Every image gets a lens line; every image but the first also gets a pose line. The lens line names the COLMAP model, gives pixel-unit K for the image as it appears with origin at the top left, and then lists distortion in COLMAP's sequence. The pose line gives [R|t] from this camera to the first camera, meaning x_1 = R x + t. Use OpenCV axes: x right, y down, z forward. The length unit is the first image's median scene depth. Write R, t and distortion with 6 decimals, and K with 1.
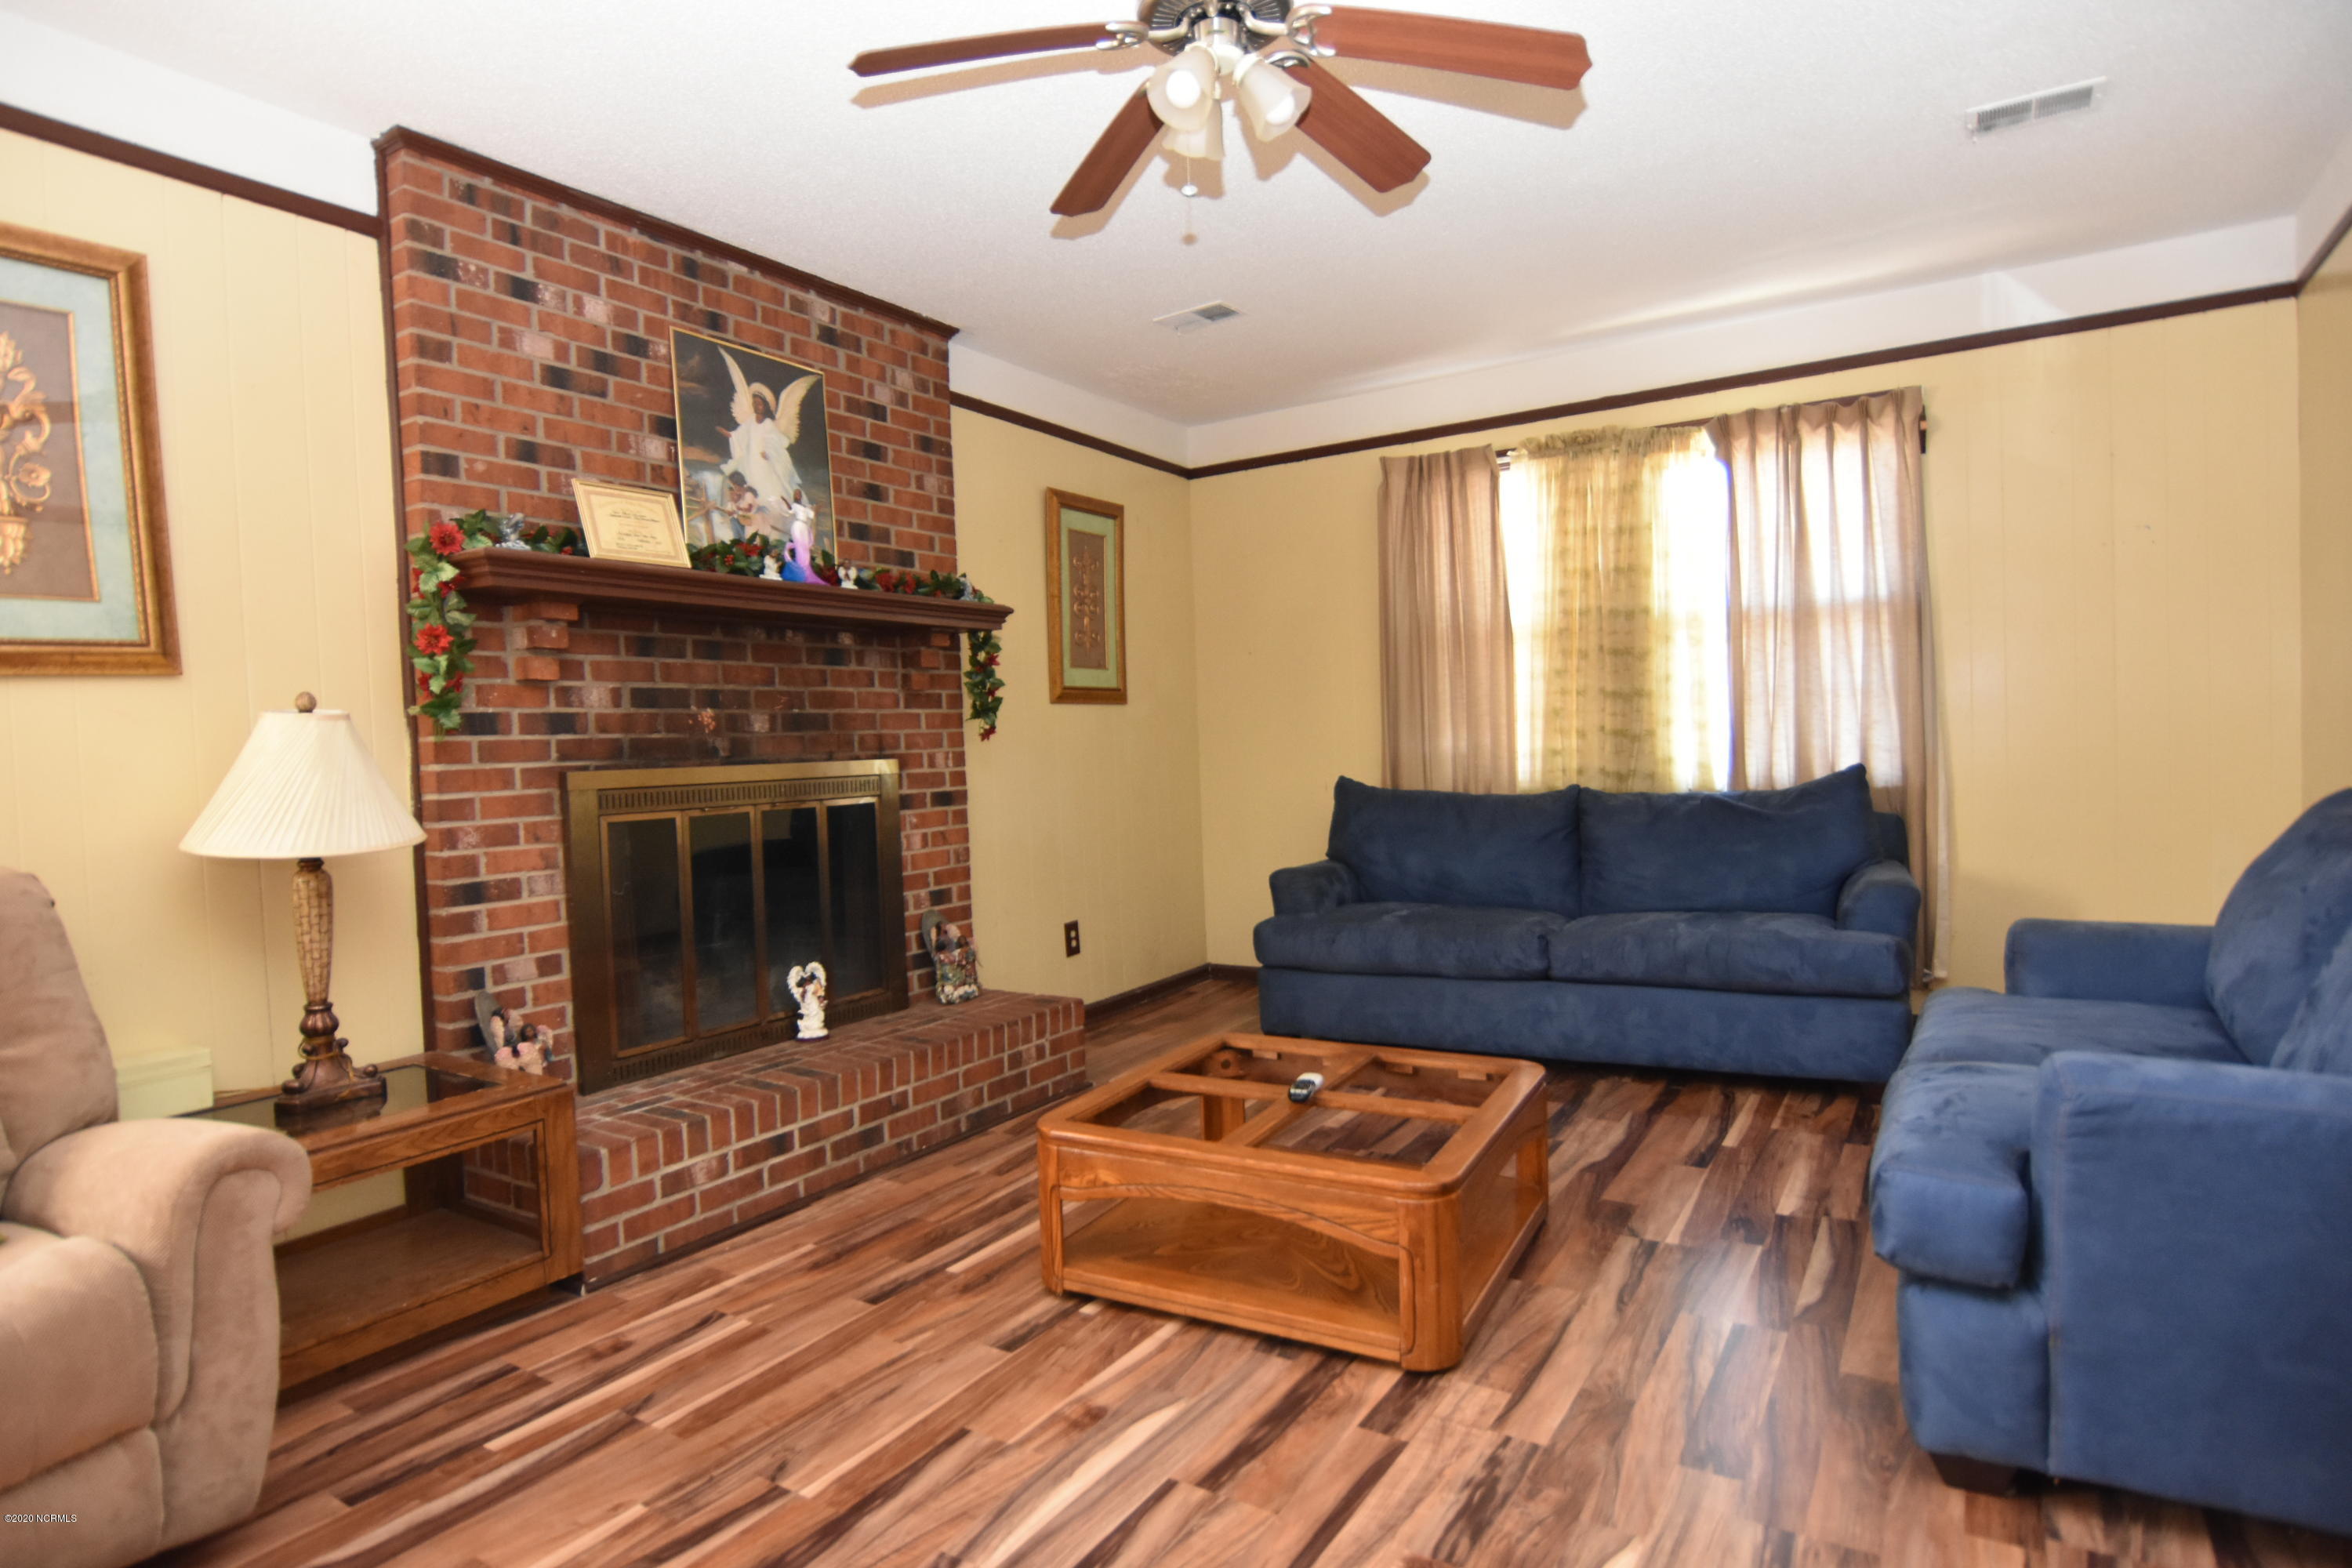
lens RADIAL K [[1267.3, 0, 1176.2], [0, 1267.3, 792.3], [0, 0, 1]] dist [-0.028135, 0.003410]
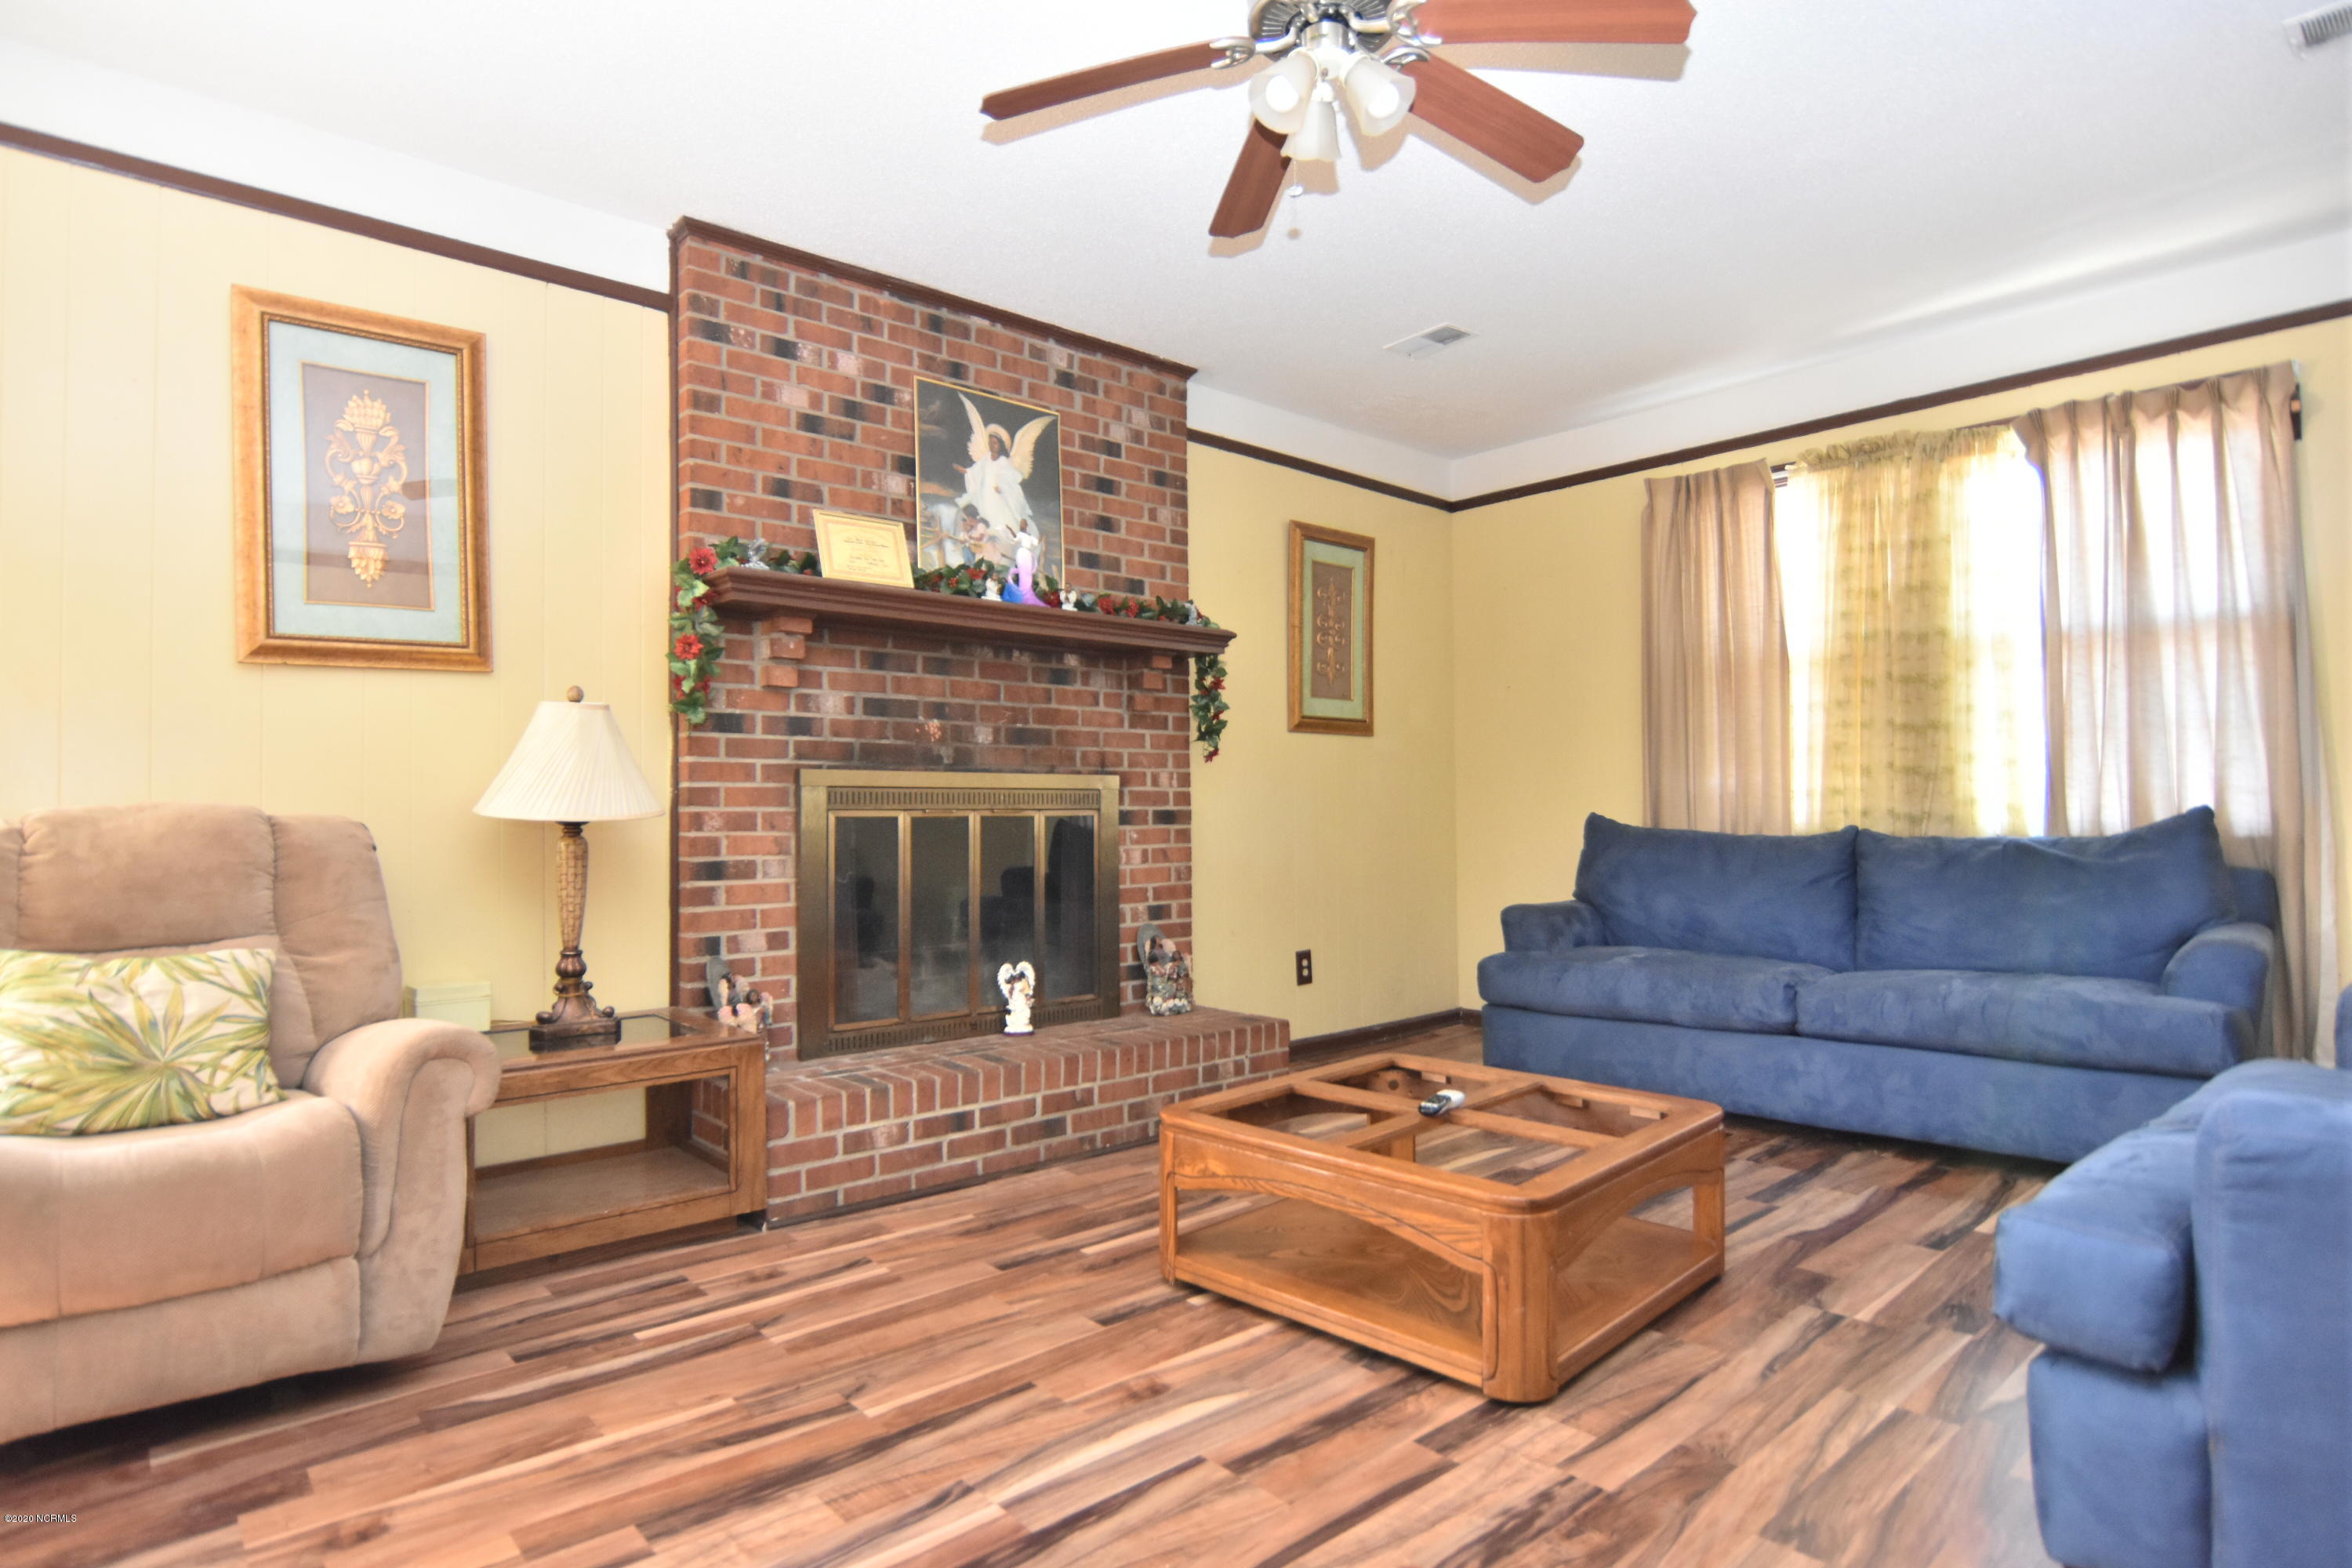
lens RADIAL K [[1267.3, 0, 1163.1], [0, 1267.3, 791.2], [0, 0, 1]] dist [-0.028135, 0.003410]
pose [[0.960445, 0.023711, -0.277457, 0.148180], [-0.037383, 0.998328, -0.044090, 0.043665], [0.275948, 0.052718, 0.959726, 0.008012]]
